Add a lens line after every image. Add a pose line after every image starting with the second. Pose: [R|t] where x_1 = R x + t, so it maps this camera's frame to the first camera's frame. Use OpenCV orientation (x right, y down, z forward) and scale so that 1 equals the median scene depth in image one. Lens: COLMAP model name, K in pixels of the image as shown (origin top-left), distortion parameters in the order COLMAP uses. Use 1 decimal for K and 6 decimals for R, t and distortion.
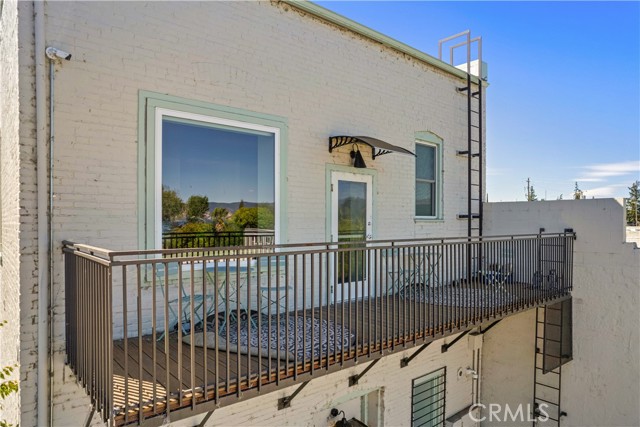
lens RADIAL K [[413.5, 0, 320.0], [0, 413.5, 213.5], [0, 0, 1]] dist [-0.081108, 0.069346]
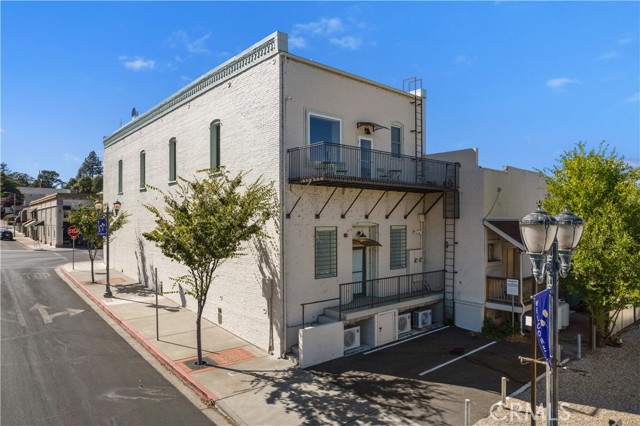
lens RADIAL K [[415.0, 0, 320.0], [0, 415.0, 213.0], [0, 0, 1]] dist [-0.068649, 0.059479]
pose [[0.999940, -0.006855, 0.008489, -0.196913], [0.006870, 0.999975, -0.001787, 0.323855], [-0.008477, 0.001845, 0.999962, -1.351276]]
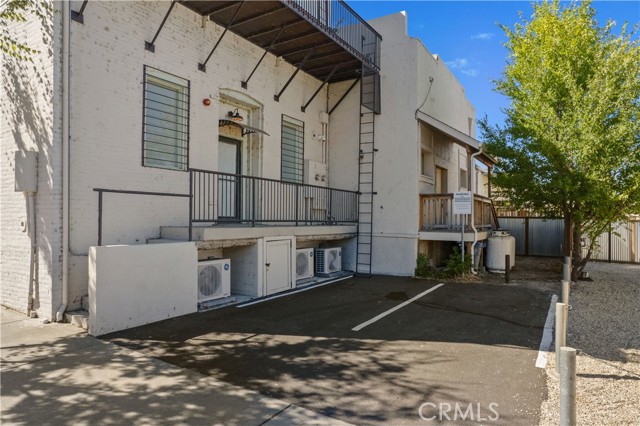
lens RADIAL K [[415.0, 0, 320.0], [0, 415.0, 213.0], [0, 0, 1]] dist [-0.068649, 0.059479]
pose [[0.949829, 0.003450, 0.312751, -0.108353], [-0.004605, 0.999985, 0.002956, 0.737928], [-0.312736, -0.004248, 0.949830, -0.465695]]
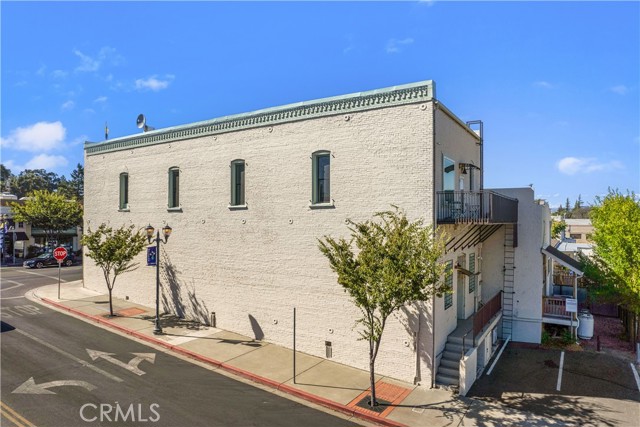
lens RADIAL K [[413.5, 0, 320.0], [0, 413.5, 213.5], [0, 0, 1]] dist [-0.081108, 0.069346]
pose [[0.957272, 0.002539, 0.289177, -1.414932], [-0.003188, 0.999993, 0.001774, 0.137330], [-0.289170, -0.002620, 0.957274, -1.213951]]
